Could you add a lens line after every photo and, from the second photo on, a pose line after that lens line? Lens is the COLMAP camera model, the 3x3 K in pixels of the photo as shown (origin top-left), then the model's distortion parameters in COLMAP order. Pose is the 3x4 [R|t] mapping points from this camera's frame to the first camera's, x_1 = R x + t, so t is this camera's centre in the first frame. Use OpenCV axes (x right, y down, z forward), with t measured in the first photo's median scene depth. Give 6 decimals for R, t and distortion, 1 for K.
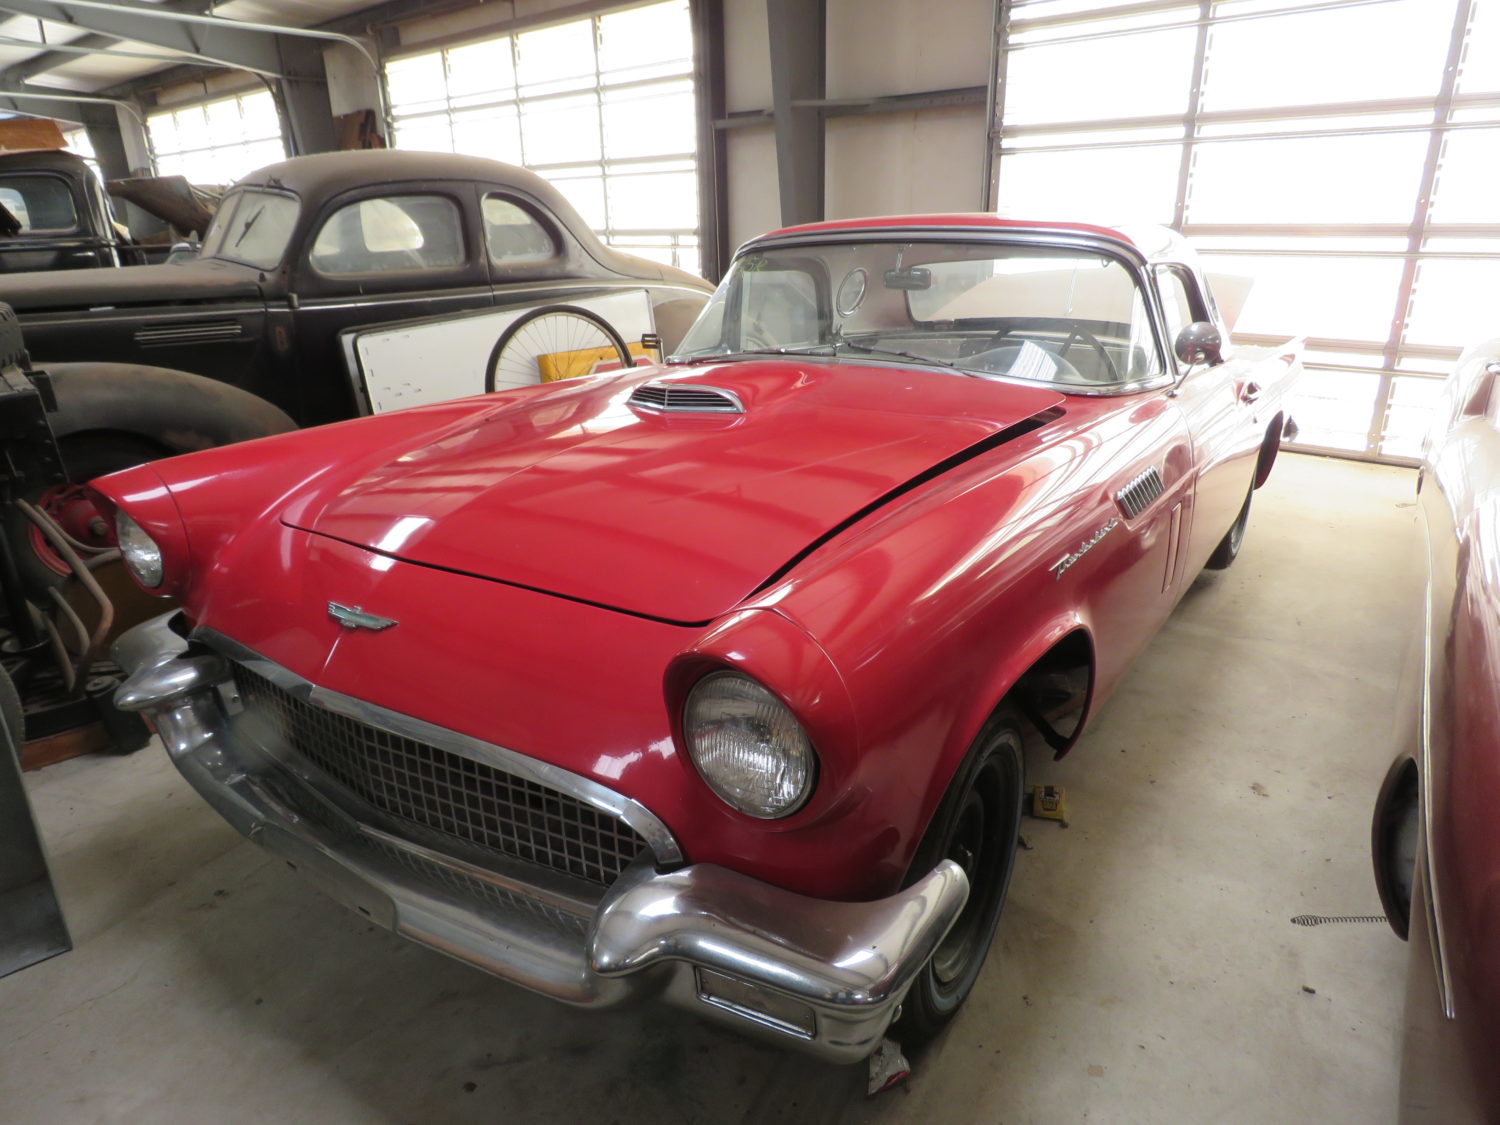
lens RADIAL K [[934.7, 0, 730.0], [0, 934.7, 557.0], [0, 0, 1]] dist [-0.031968, 0.001035]
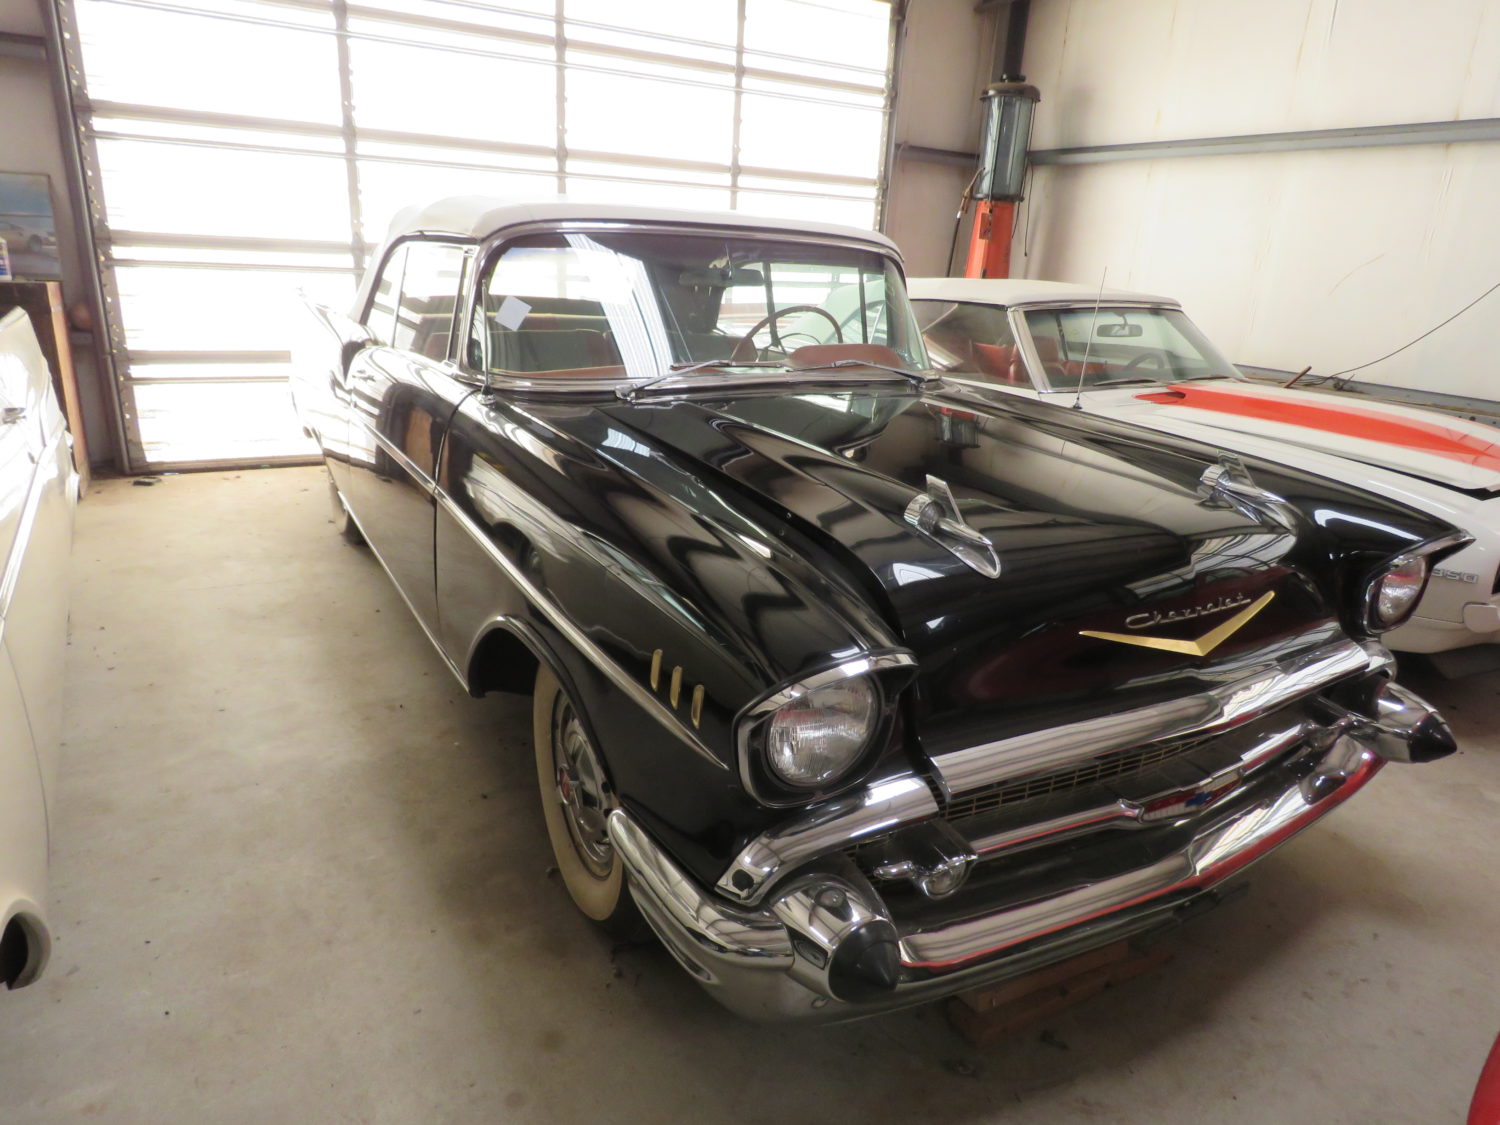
lens RADIAL K [[957.4, 0, 750.0], [0, 957.4, 562.5], [0, 0, 1]] dist [-0.001353, 0.001237]
pose [[0.324664, -0.257008, 0.910242, -0.300746], [0.268905, 0.947742, 0.171684, -0.082182], [-0.906799, 0.189029, 0.376808, 0.246587]]
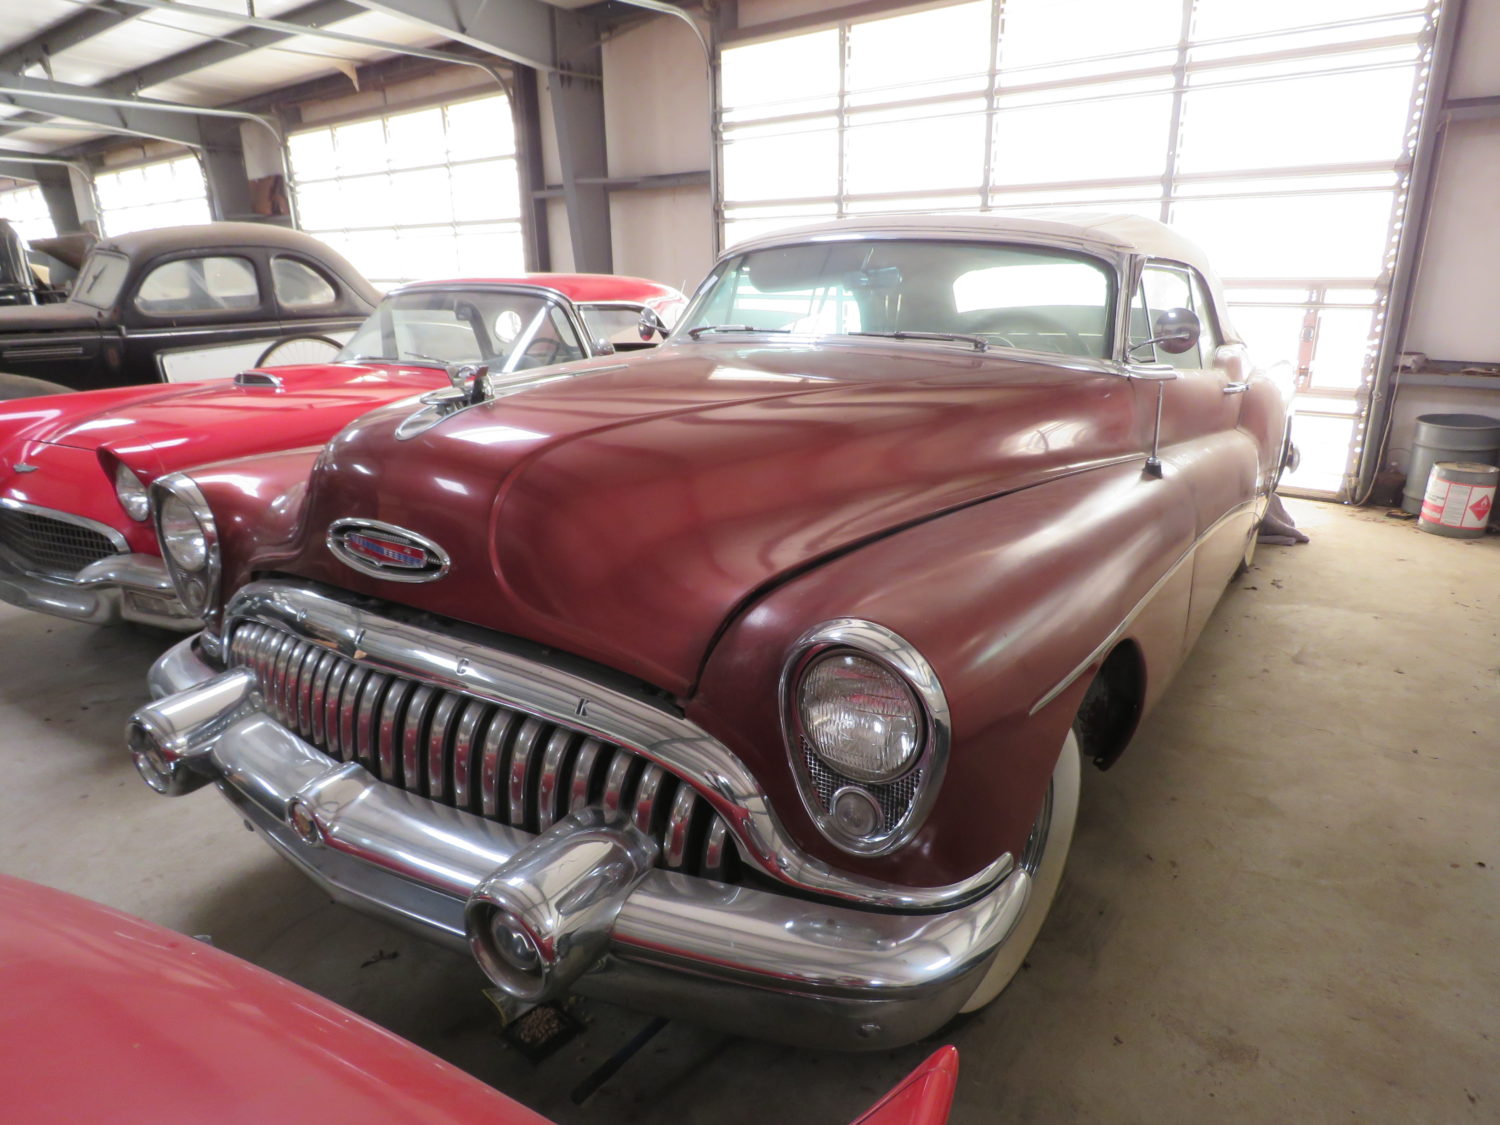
lens RADIAL K [[926.2, 0, 750.0], [0, 926.2, 562.5], [0, 0, 1]] dist [-0.043105, 0.003995]
pose [[0.999164, -0.003019, 0.040770, 0.243039], [0.004585, 0.999253, -0.038372, 0.076033], [-0.040624, 0.038527, 0.998431, -0.229852]]
